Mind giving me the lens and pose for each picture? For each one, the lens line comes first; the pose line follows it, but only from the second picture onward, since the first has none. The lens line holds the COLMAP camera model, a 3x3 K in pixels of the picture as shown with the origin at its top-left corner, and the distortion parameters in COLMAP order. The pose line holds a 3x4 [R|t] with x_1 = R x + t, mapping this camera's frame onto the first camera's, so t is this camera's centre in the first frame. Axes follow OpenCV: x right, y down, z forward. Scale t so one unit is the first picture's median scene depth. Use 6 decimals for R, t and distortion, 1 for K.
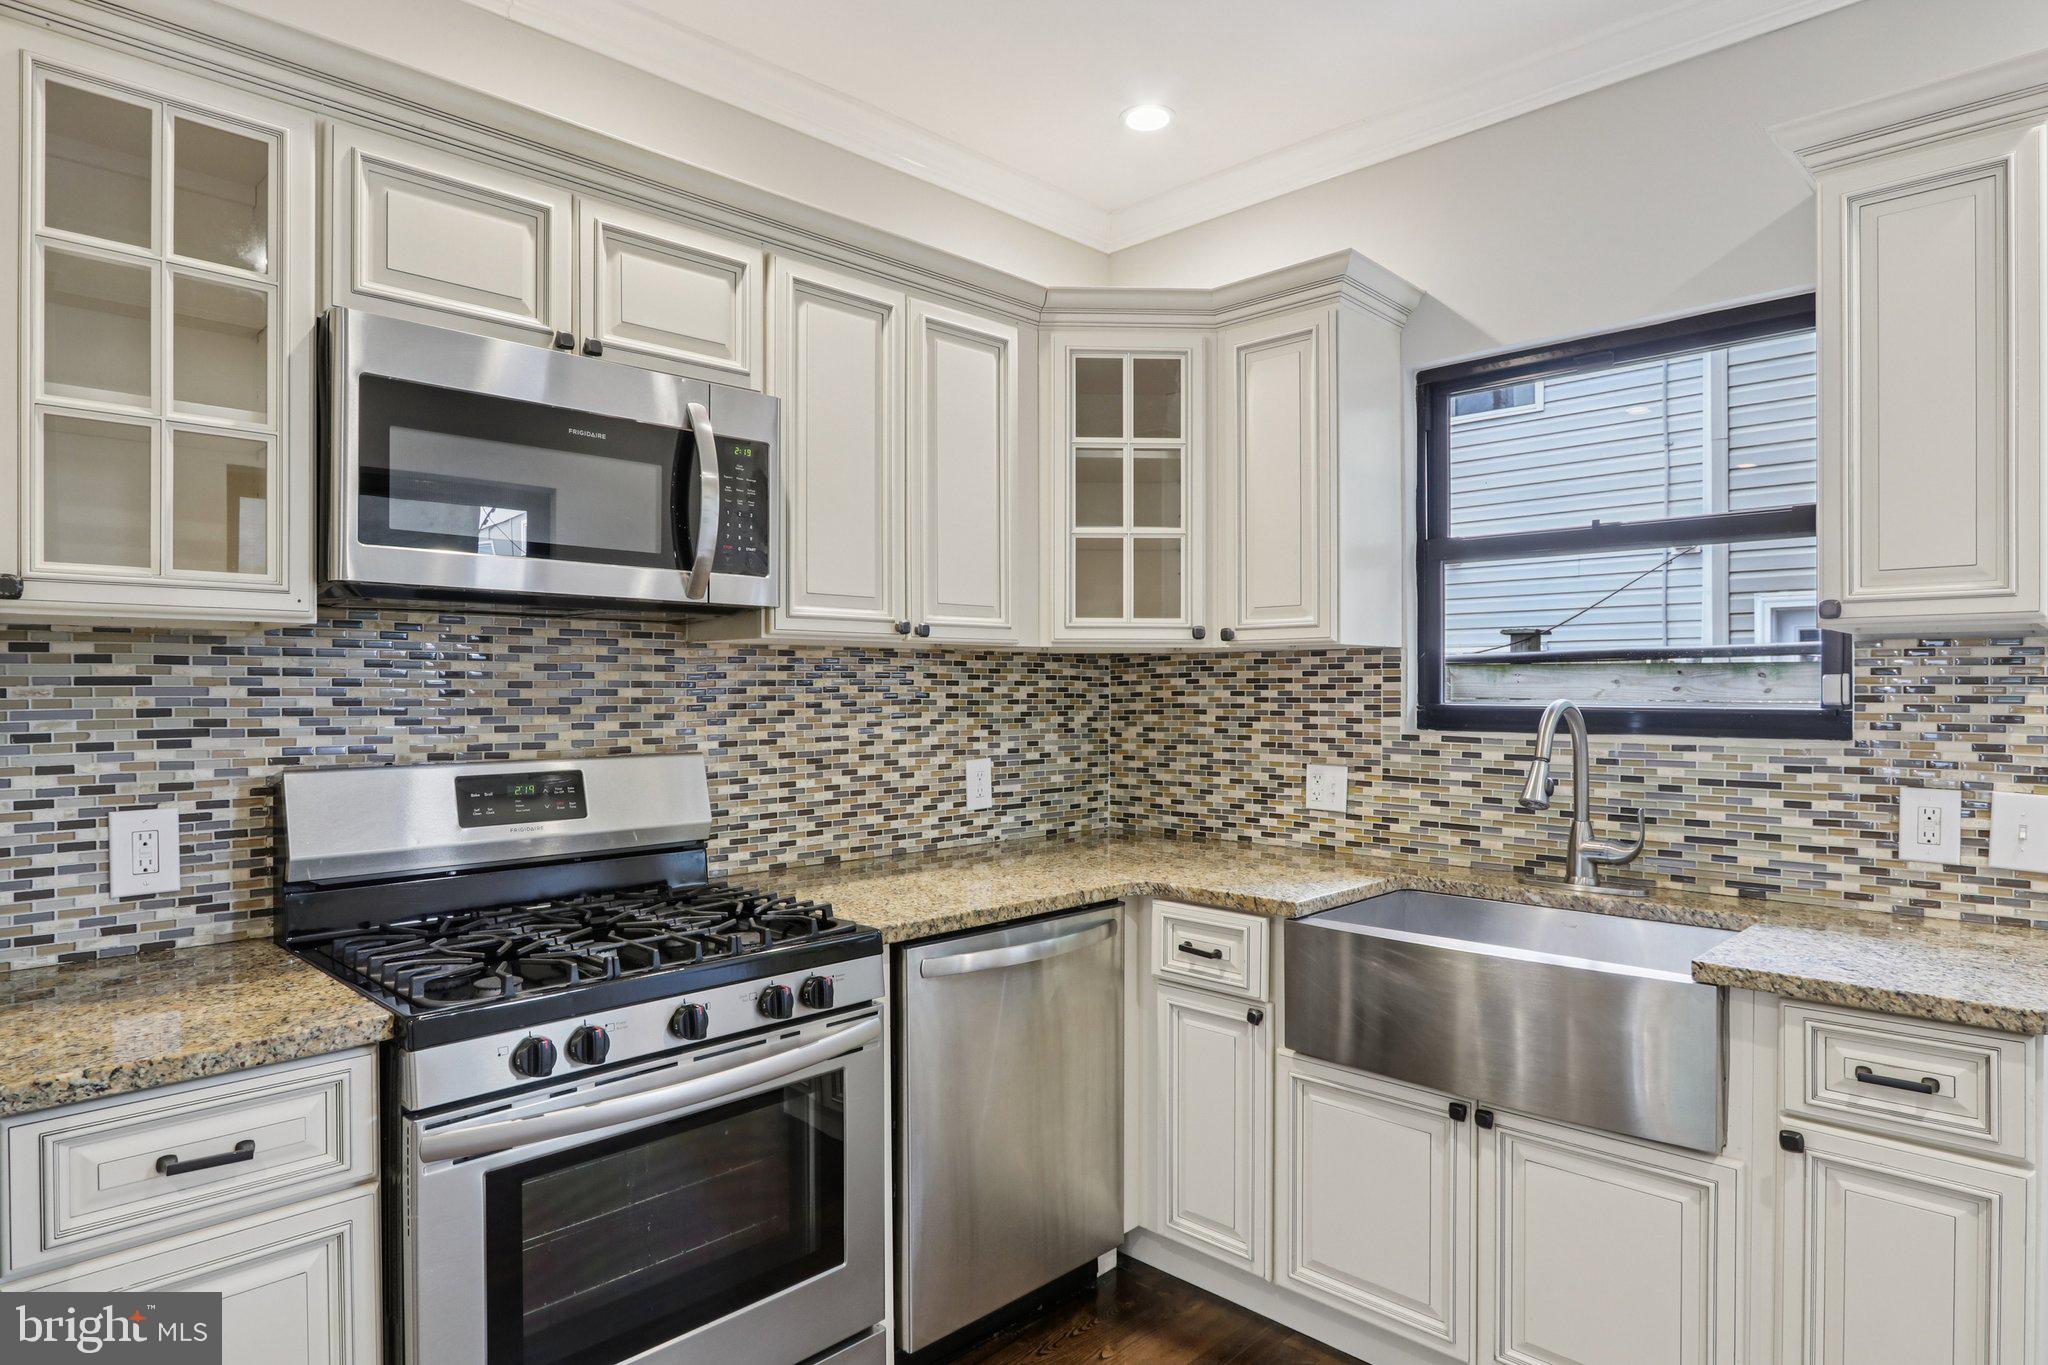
lens RADIAL K [[1173.1, 0, 1024.0], [0, 1173.1, 682.5], [0, 0, 1]] dist [-0.022137, 0.016988]
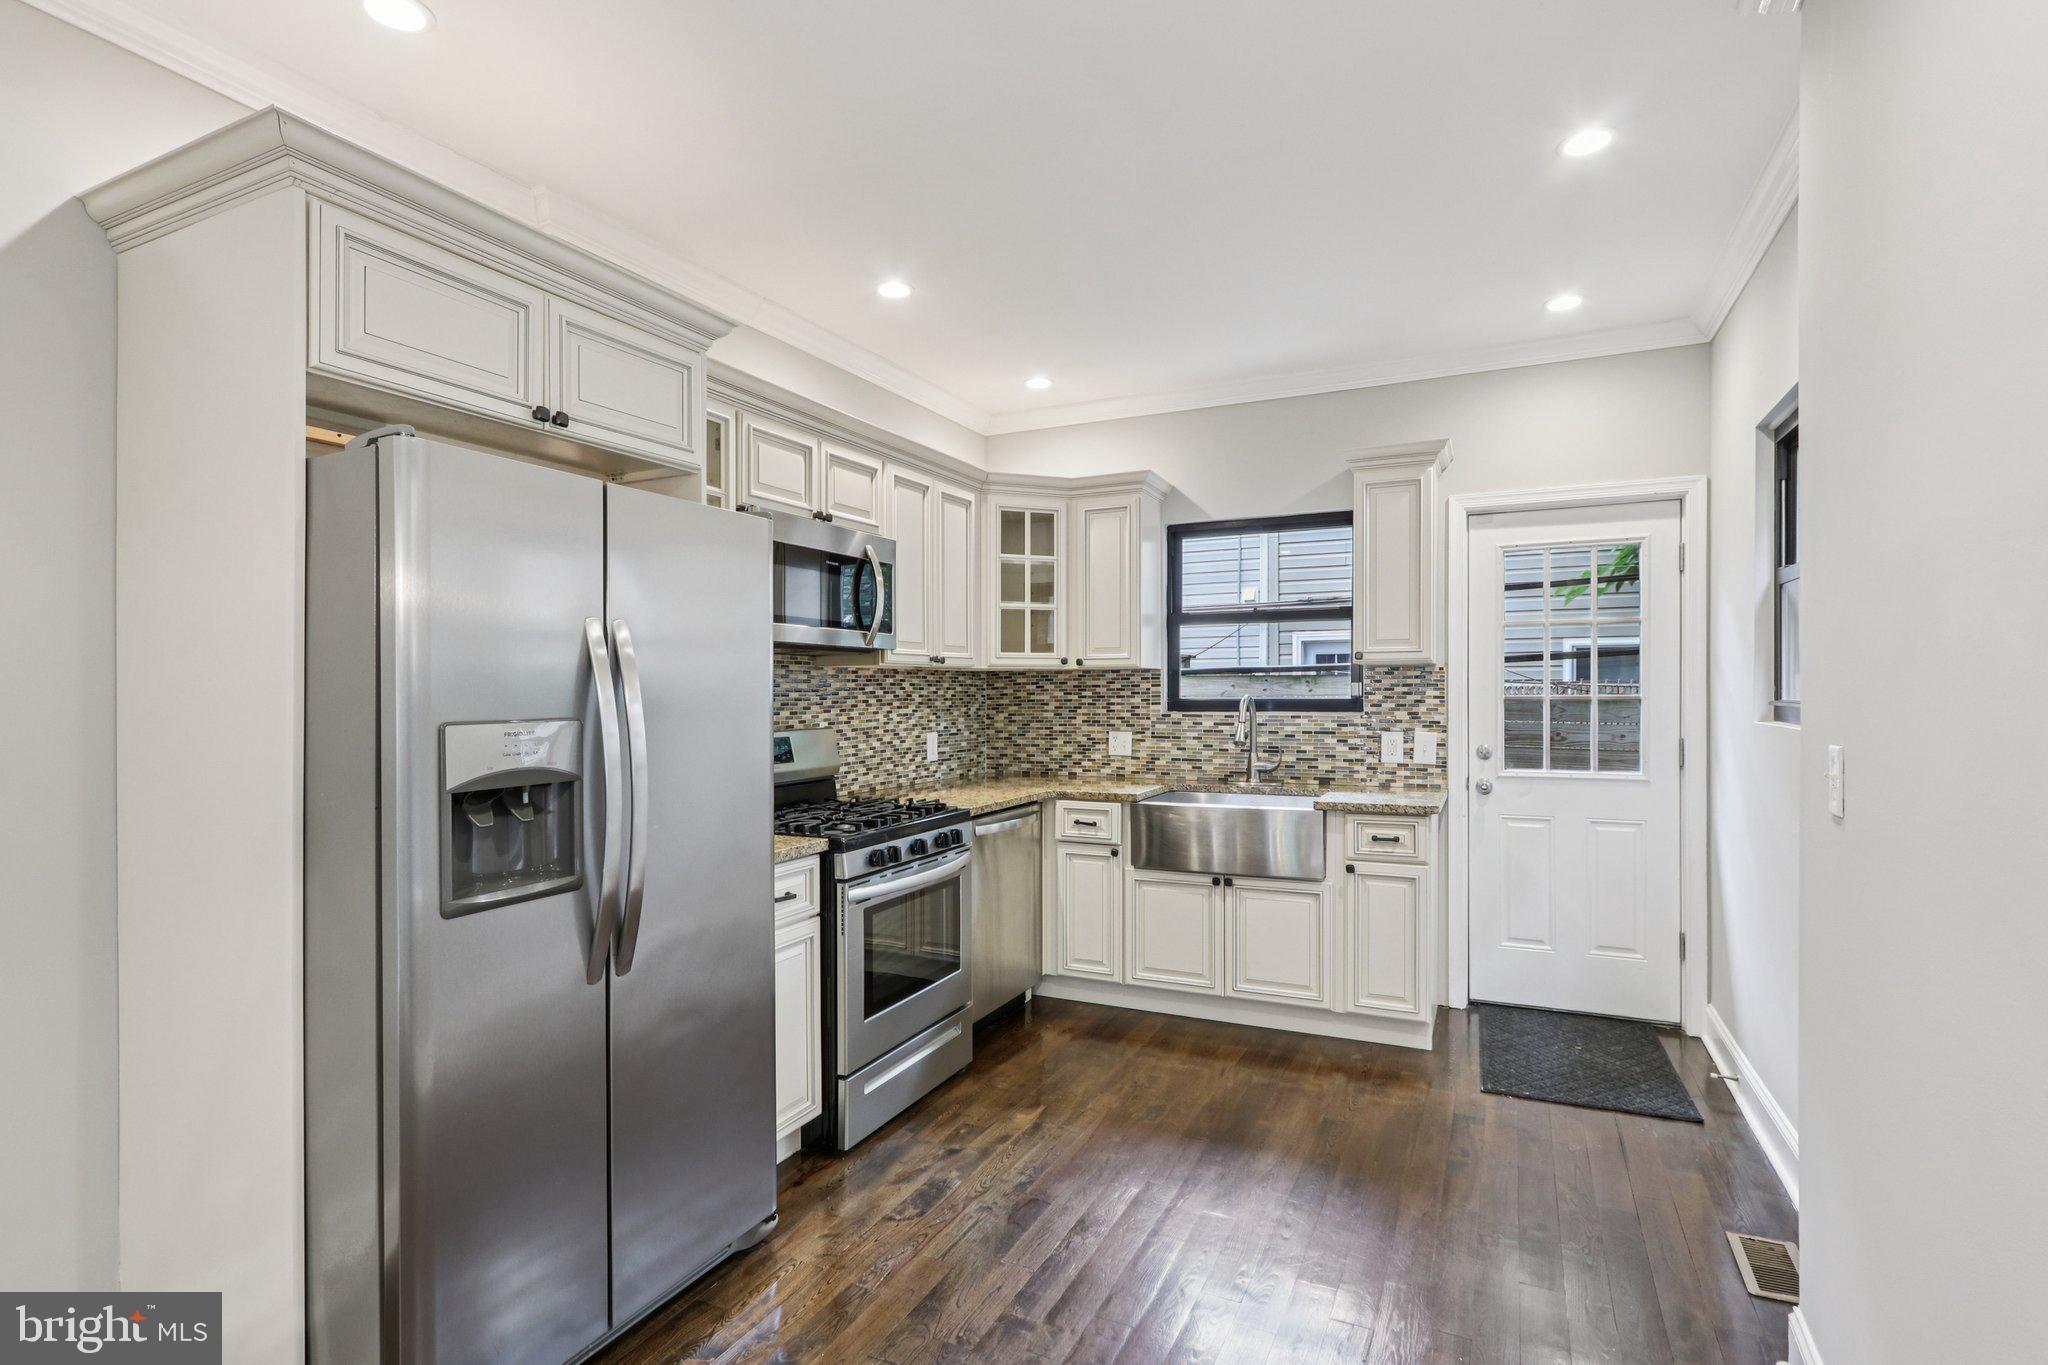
lens RADIAL K [[996.8, 0, 1041.8], [0, 996.8, 698.3], [0, 0, 1]] dist [0.001697, 0.000860]
pose [[0.941925, -0.008471, 0.335717, -0.423382], [0.004615, 0.999914, 0.012283, -0.002715], [-0.335792, -0.010020, 0.941883, -0.493041]]
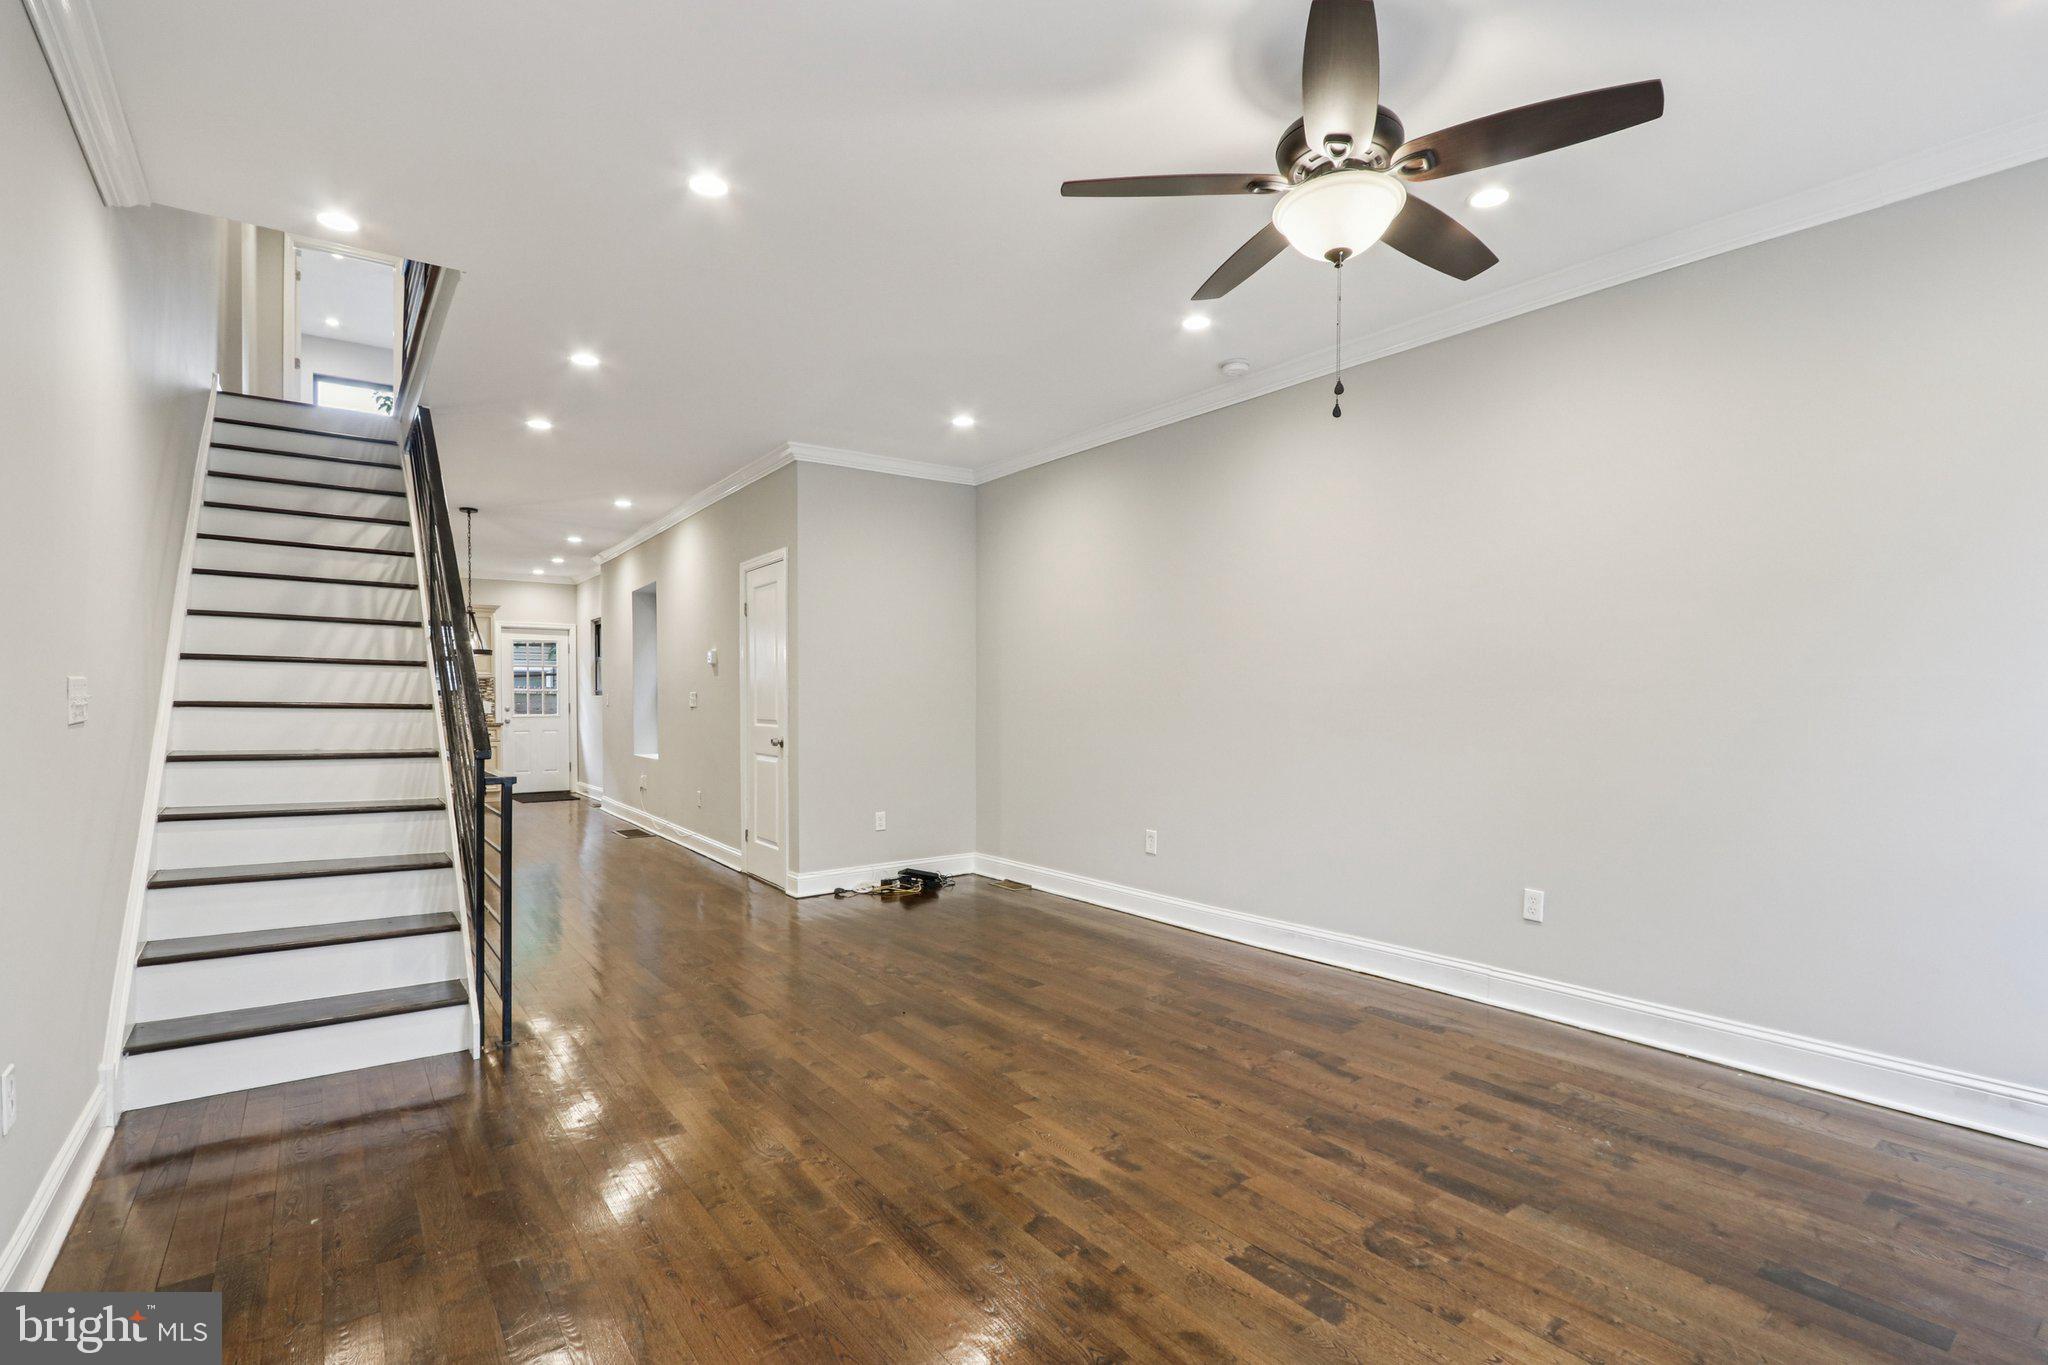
lens RADIAL K [[965.5, 0, 1049.7], [0, 965.5, 726.3], [0, 0, 1]] dist [-0.022539, 0.000147]
pose [[0.130802, -0.025003, 0.991093, -3.148932], [-0.005943, 0.999644, 0.026003, 0.051987], [-0.991391, -0.009291, 0.130606, -2.214284]]
